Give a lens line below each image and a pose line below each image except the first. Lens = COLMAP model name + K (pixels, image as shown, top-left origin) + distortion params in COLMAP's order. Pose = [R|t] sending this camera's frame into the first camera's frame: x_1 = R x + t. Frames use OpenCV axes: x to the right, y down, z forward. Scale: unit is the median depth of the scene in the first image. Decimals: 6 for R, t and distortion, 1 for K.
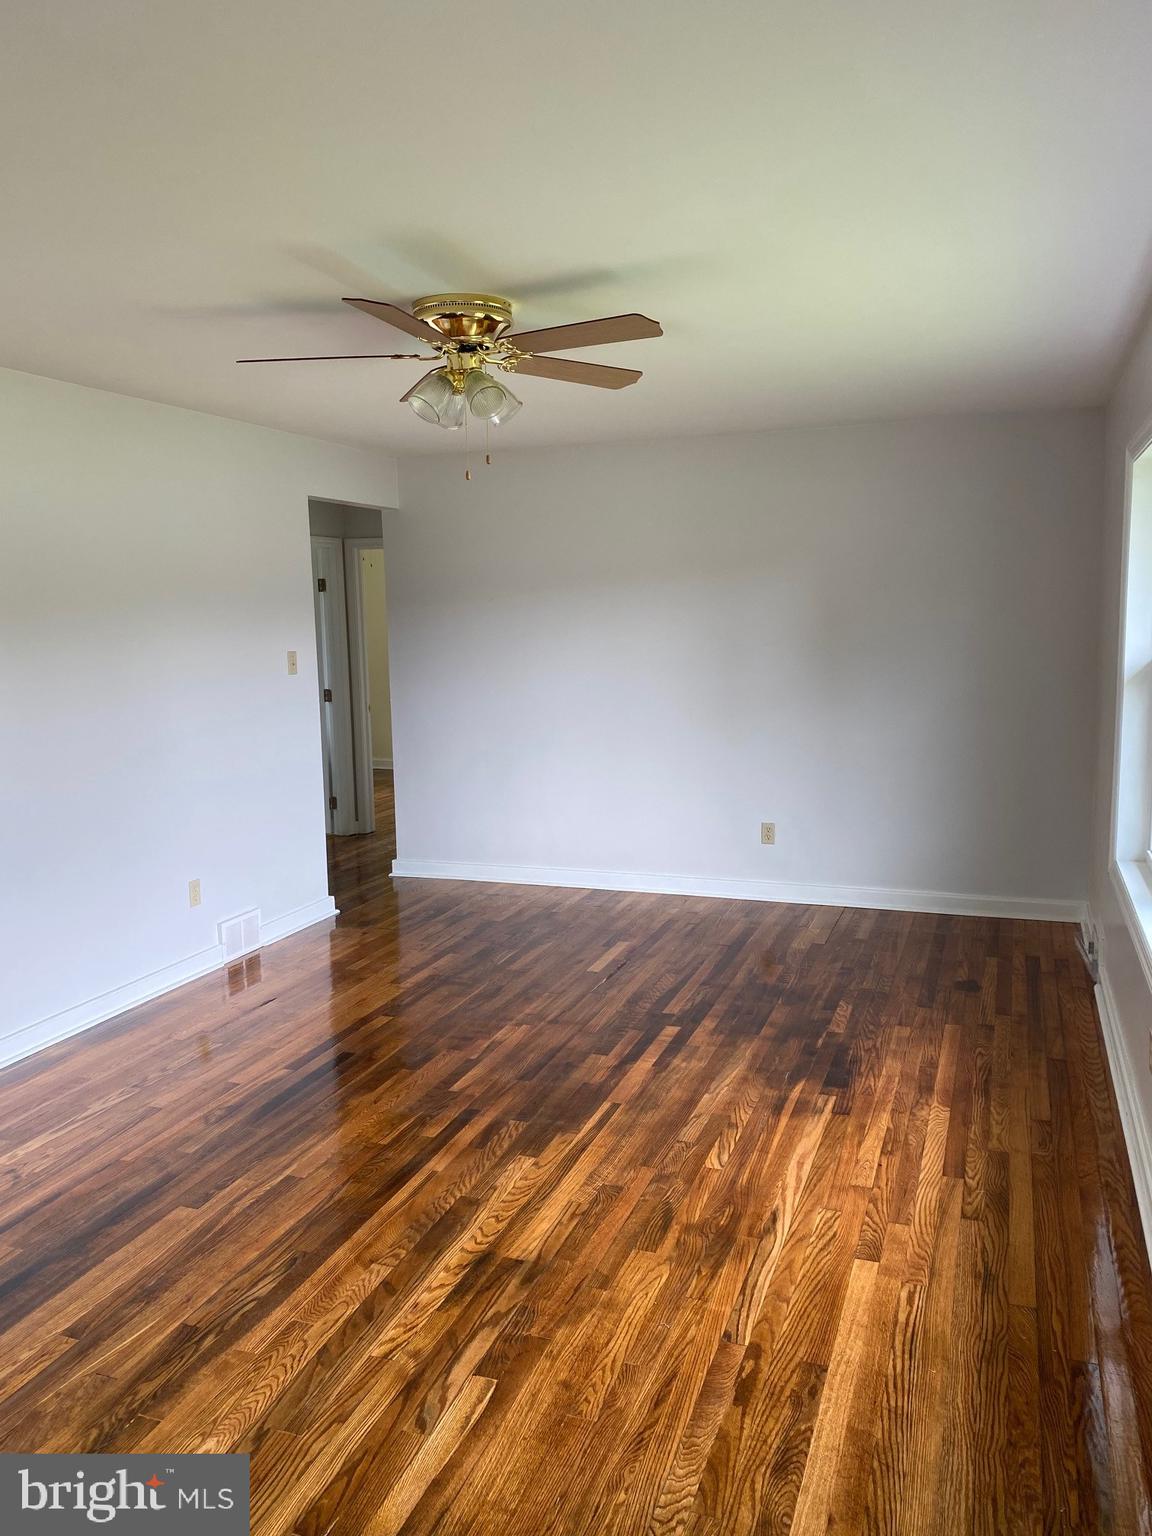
lens RADIAL K [[1188.9, 0, 576.0], [0, 1188.9, 768.0], [0, 0, 1]] dist [-0.010850, 0.038993]
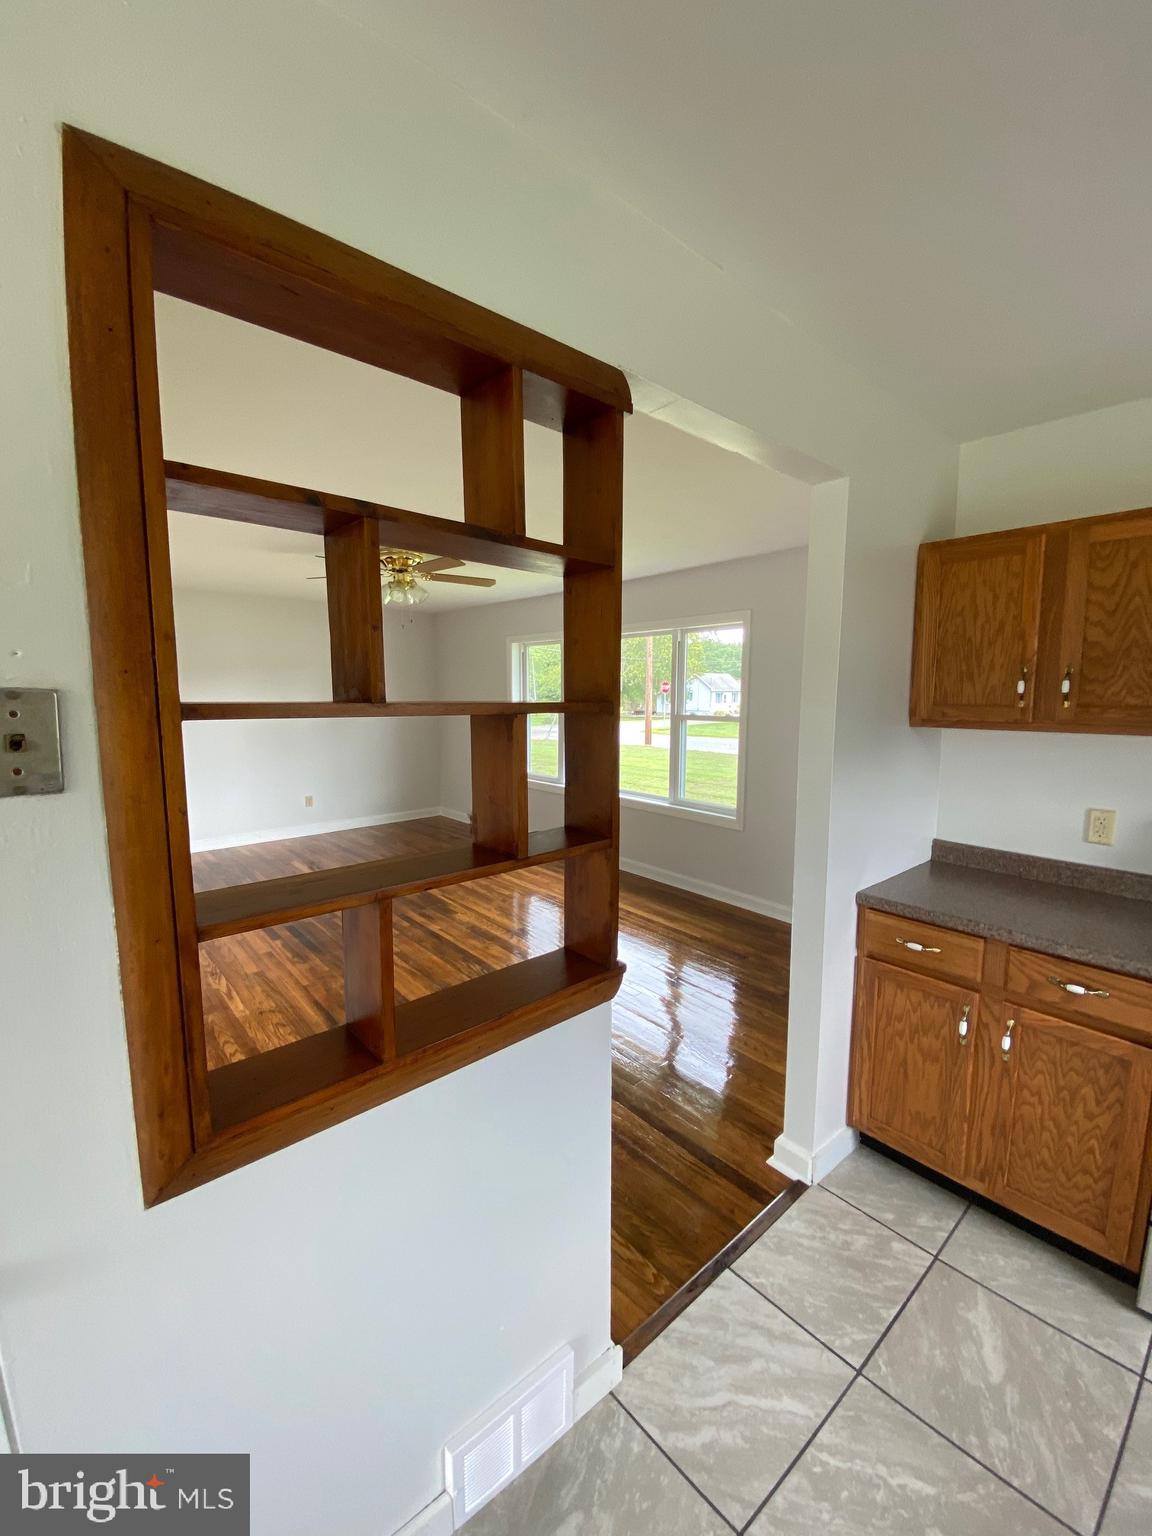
lens RADIAL K [[632.3, 0, 573.3], [0, 632.3, 762.7], [0, 0, 1]] dist [0.030376, -0.024364]
pose [[0.481523, -0.089644, 0.871837, -1.021241], [0.118895, 0.992241, 0.036358, 0.005733], [-0.868332, 0.086149, 0.488445, 0.141634]]
